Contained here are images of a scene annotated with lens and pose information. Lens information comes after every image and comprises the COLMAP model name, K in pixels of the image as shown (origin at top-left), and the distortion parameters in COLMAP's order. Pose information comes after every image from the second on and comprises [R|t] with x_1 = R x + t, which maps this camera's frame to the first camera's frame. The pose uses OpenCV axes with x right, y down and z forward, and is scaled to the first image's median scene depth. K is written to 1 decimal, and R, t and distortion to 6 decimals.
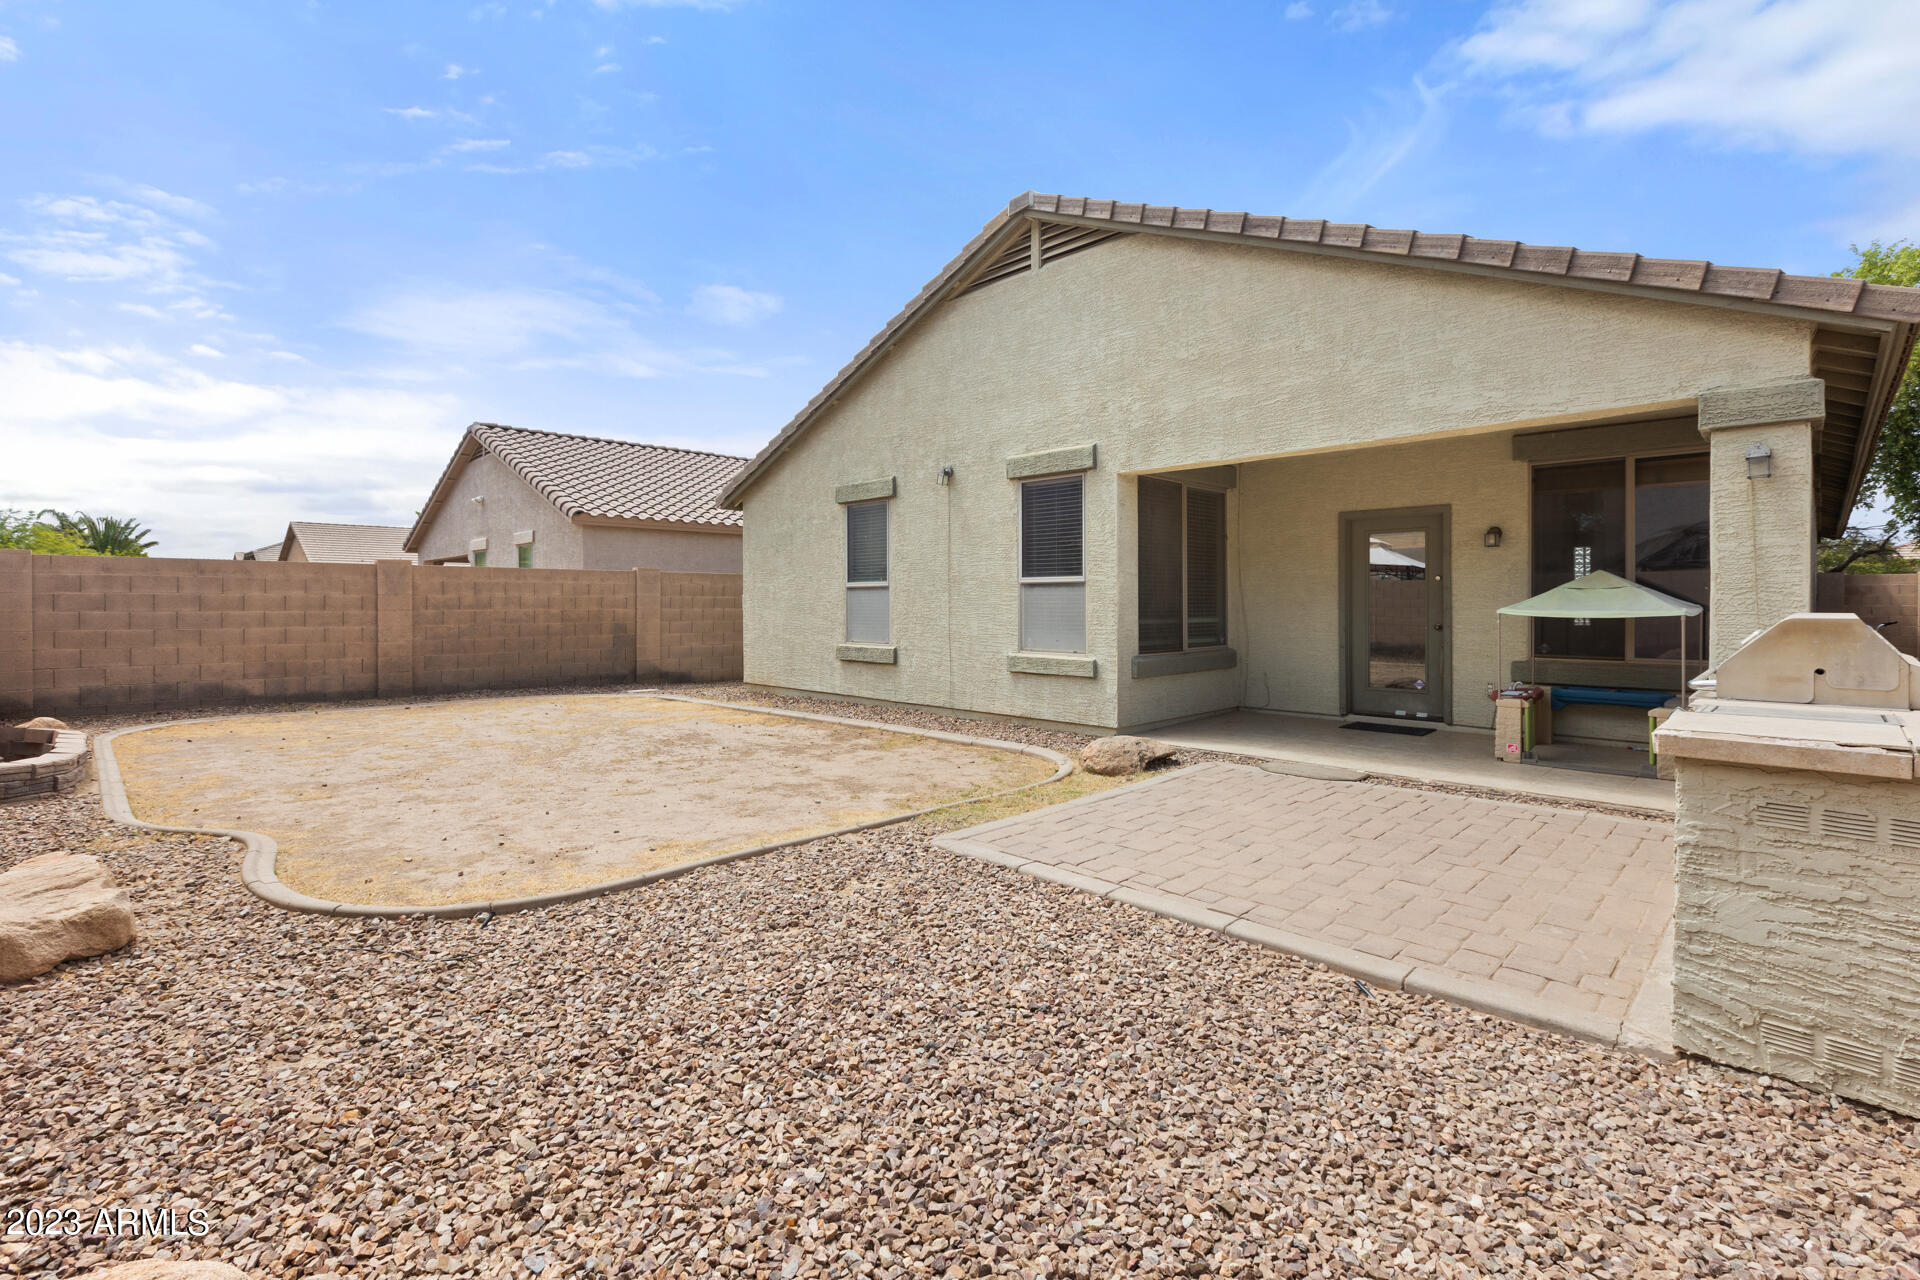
lens RADIAL K [[873.6, 0, 954.7], [0, 873.6, 622.5], [0, 0, 1]] dist [-0.000166, -0.000341]
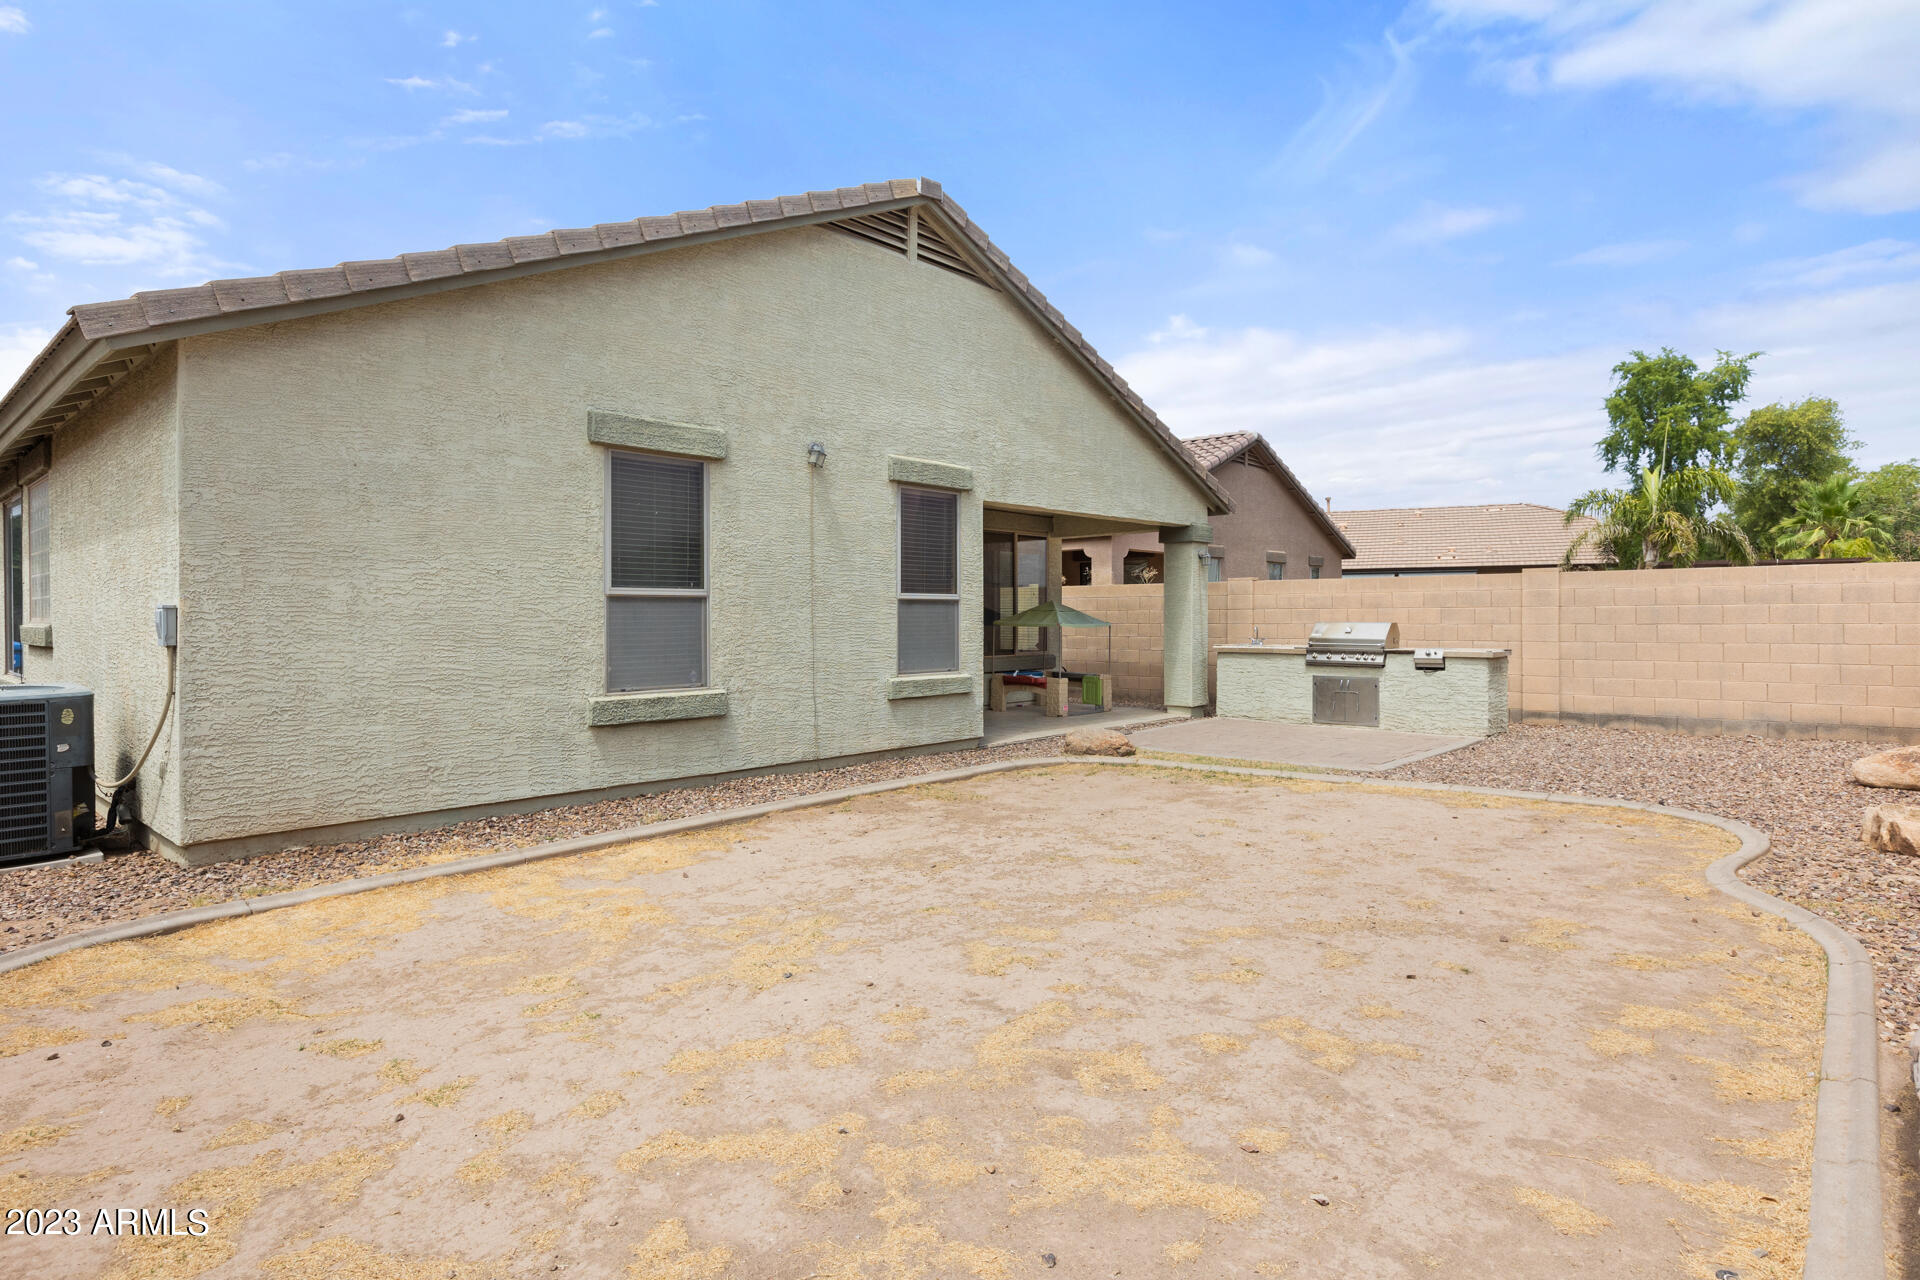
lens RADIAL K [[1000.7, 0, 968.0], [0, 1000.7, 645.3], [0, 0, 1]] dist [-0.004086, -0.000621]
pose [[-0.050871, -0.026058, 0.998365, -0.943192], [0.027848, 0.999234, 0.027499, -0.023711], [-0.998317, 0.029201, -0.050106, 0.972424]]
